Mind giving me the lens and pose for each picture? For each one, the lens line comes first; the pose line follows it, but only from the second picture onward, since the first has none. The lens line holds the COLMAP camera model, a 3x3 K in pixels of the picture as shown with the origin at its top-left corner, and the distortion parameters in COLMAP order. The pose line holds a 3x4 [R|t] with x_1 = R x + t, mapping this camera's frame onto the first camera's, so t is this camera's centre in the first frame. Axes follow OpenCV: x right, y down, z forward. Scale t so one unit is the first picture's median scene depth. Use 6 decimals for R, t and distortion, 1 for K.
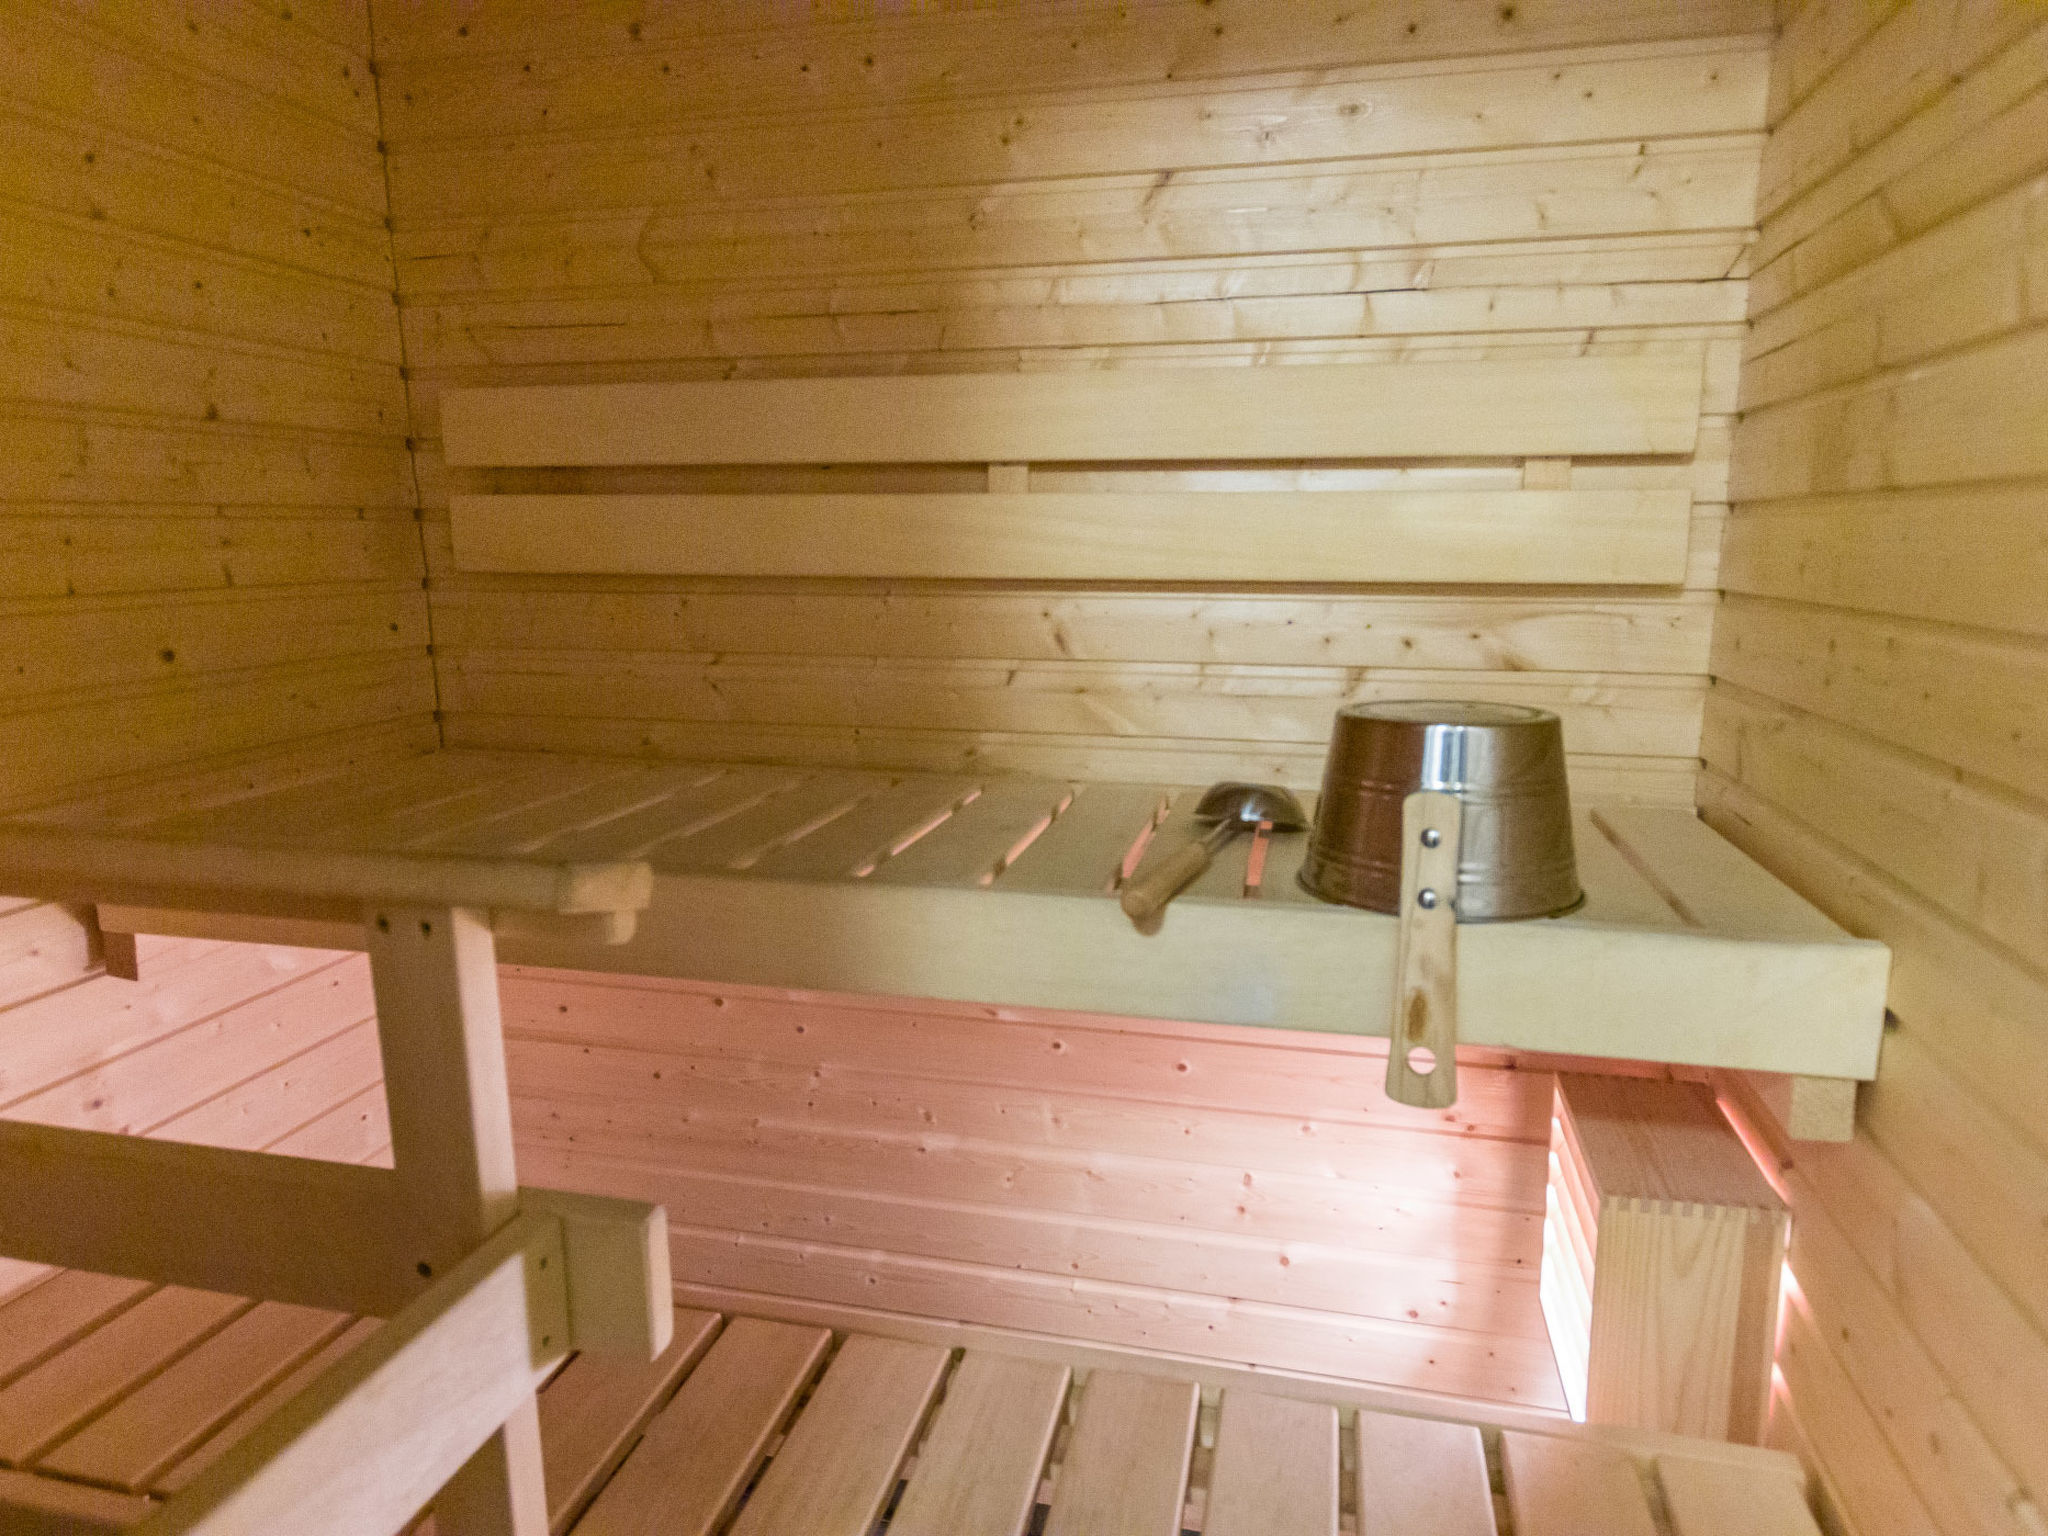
lens RADIAL K [[1299.8, 0, 1013.7], [0, 1299.8, 754.1], [0, 0, 1]] dist [0.004228, 0.000513]
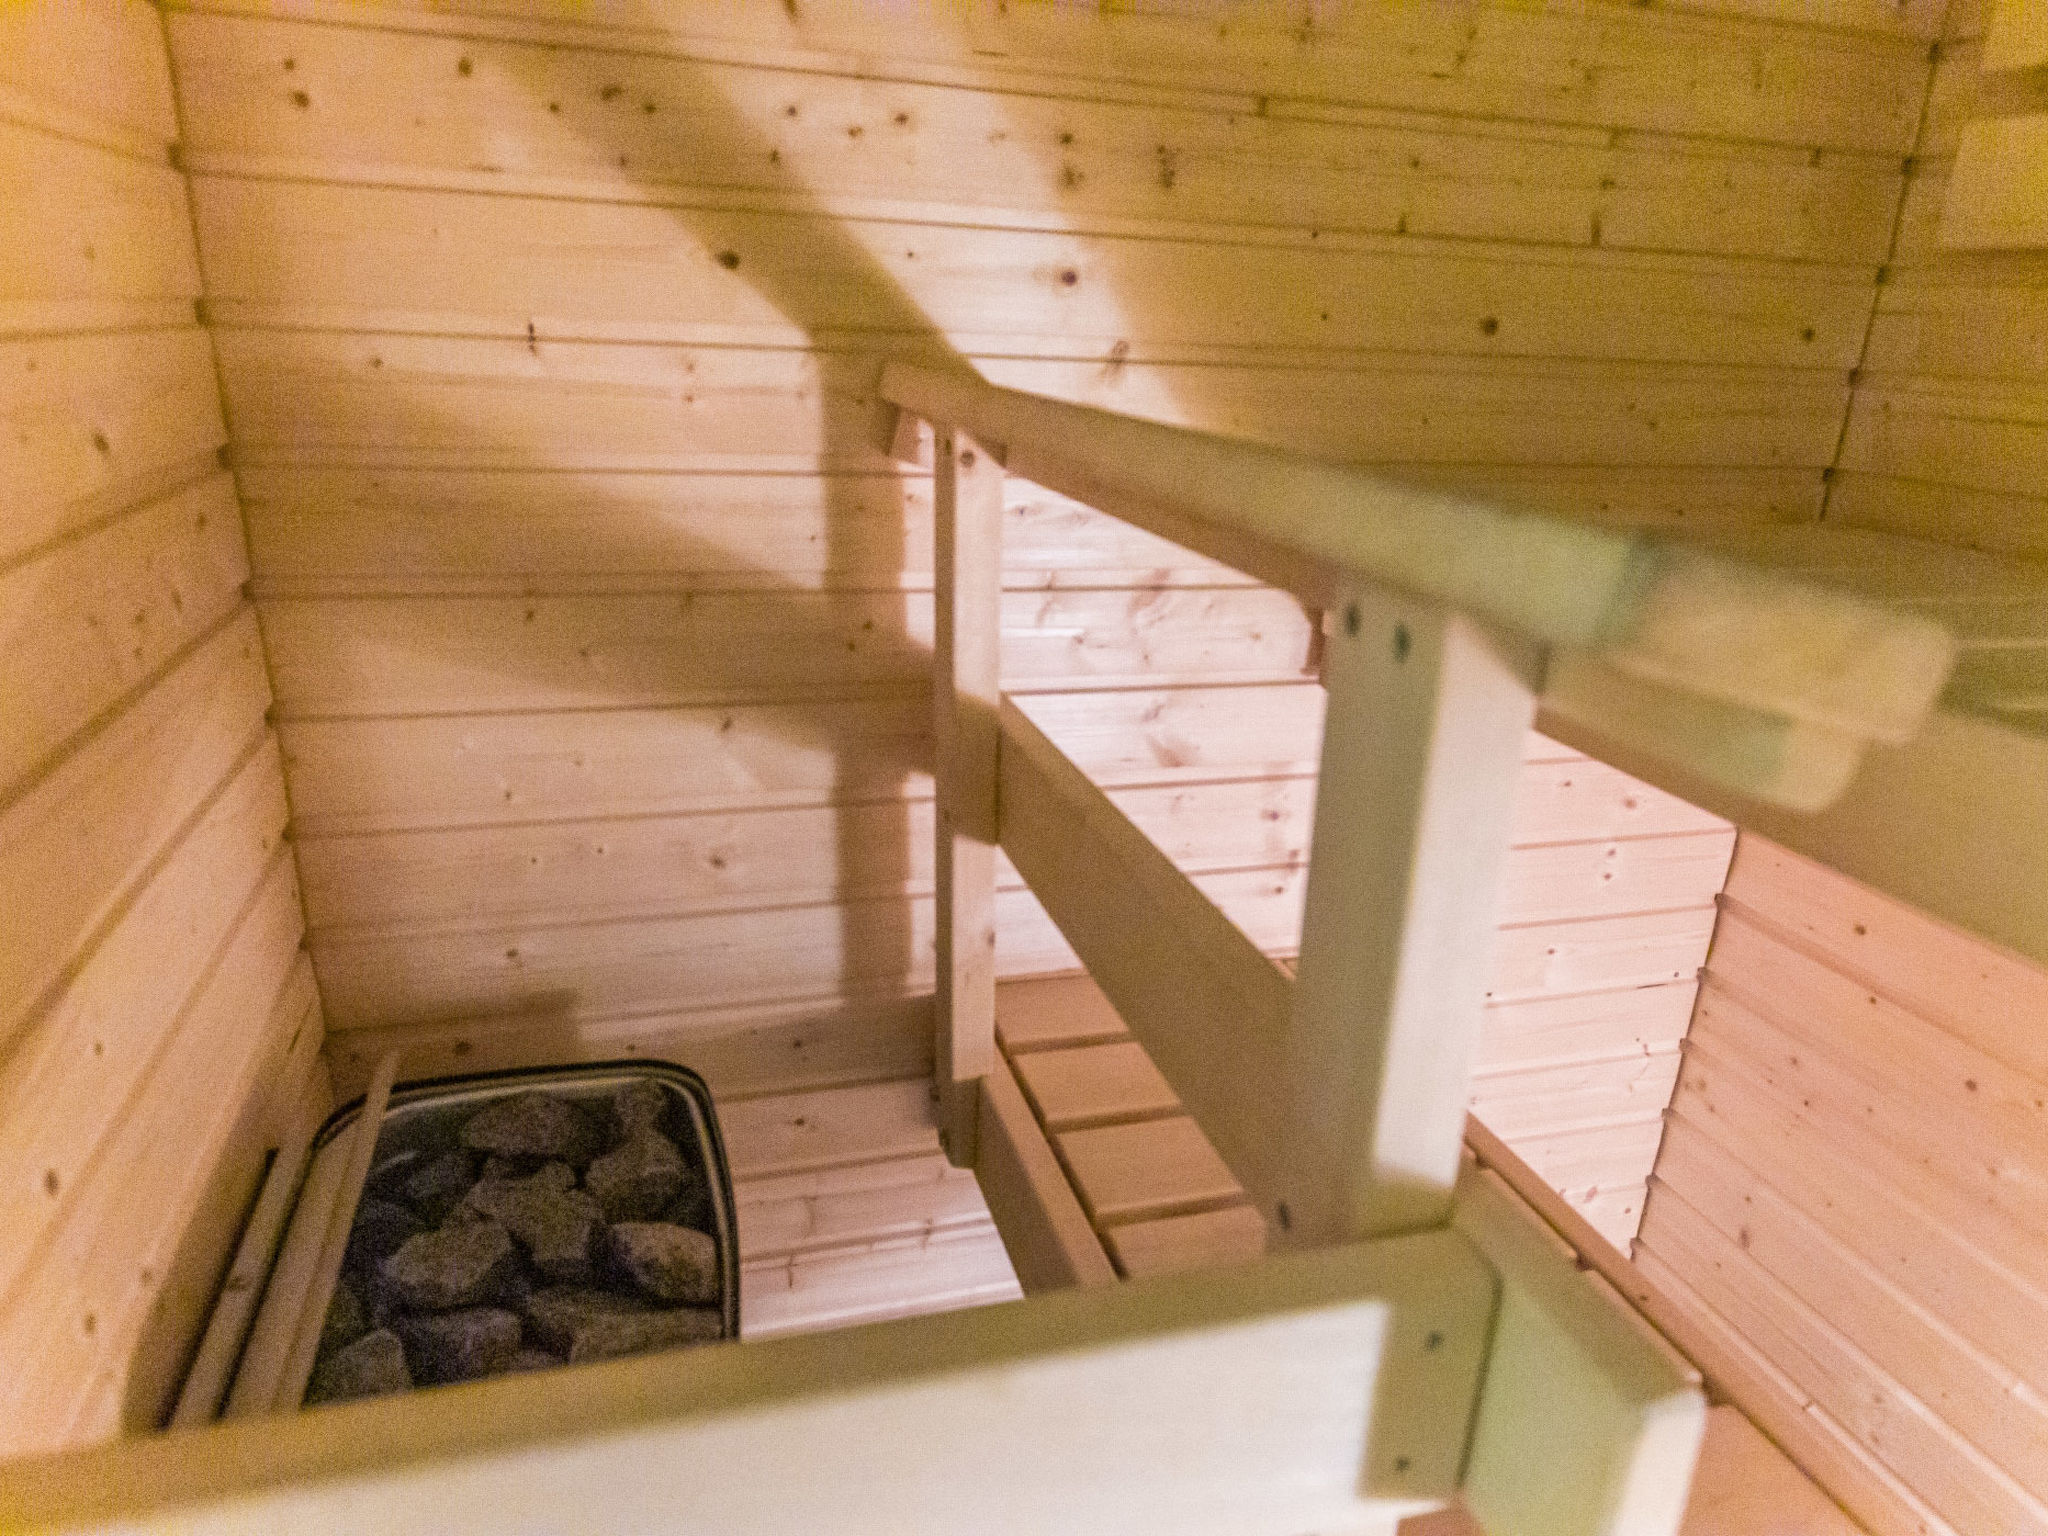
lens RADIAL K [[1285.1, 0, 1023.6], [0, 1285.1, 800.9], [0, 0, 1]] dist [0.004495, 0.004120]
pose [[0.502098, 0.325560, -0.801192, -0.062822], [-0.192851, 0.945257, 0.263243, 0.051572], [0.843034, 0.022337, 0.537396, 0.355624]]
